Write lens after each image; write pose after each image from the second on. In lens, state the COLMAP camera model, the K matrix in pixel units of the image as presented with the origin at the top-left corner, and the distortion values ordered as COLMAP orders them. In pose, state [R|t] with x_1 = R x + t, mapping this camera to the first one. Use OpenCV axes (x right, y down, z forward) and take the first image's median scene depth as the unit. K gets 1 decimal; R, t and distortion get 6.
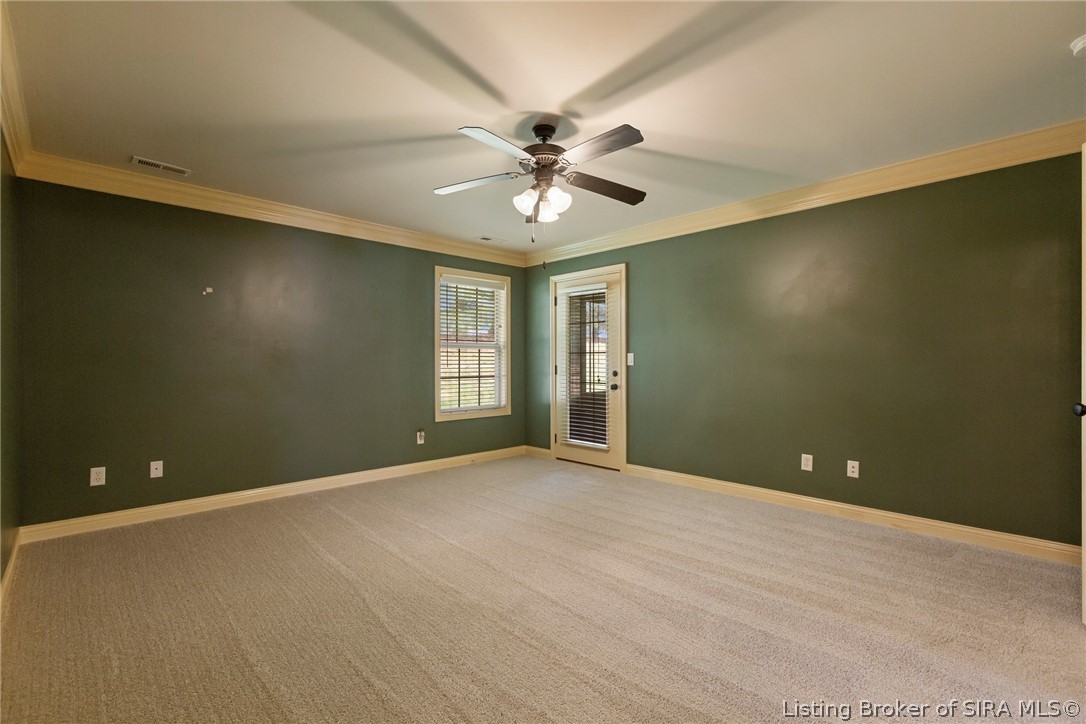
lens RADIAL K [[452.7, 0, 541.8], [0, 452.7, 367.1], [0, 0, 1]] dist [0.000713, 0.000044]
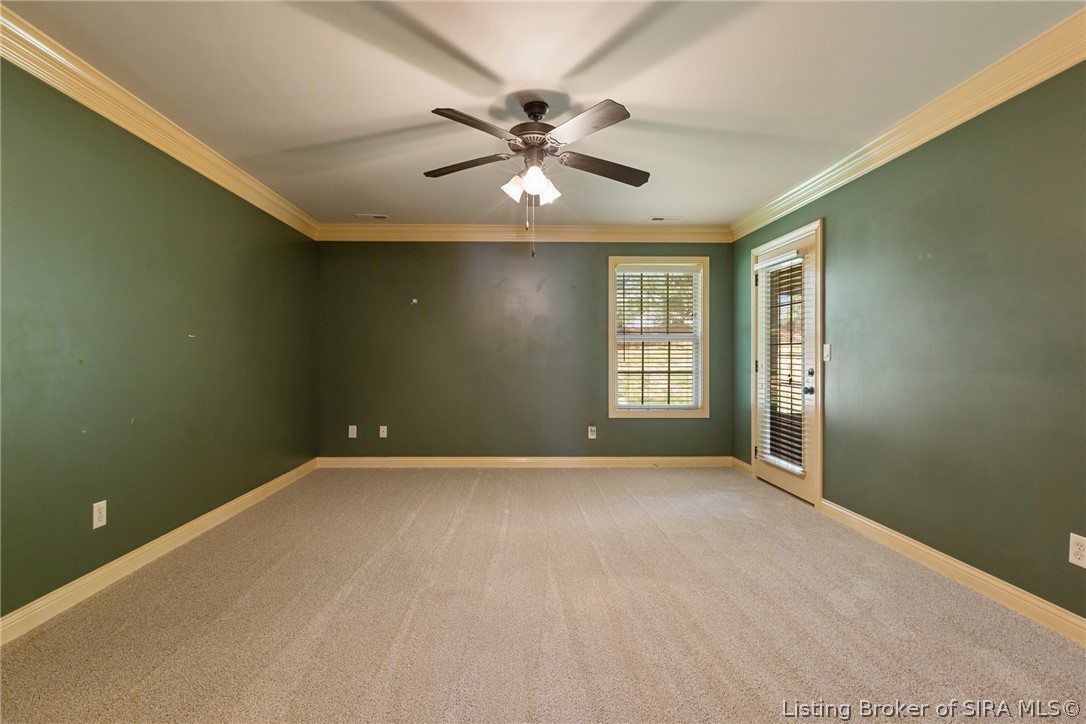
lens RADIAL K [[483.9, 0, 540.7], [0, 483.9, 358.4], [0, 0, 1]] dist [-0.001588, -0.000129]
pose [[0.759722, 0.007279, -0.650208, 0.327115], [-0.009632, 0.999954, -0.000060, -0.004005], [0.650177, 0.006308, 0.759757, 0.117542]]
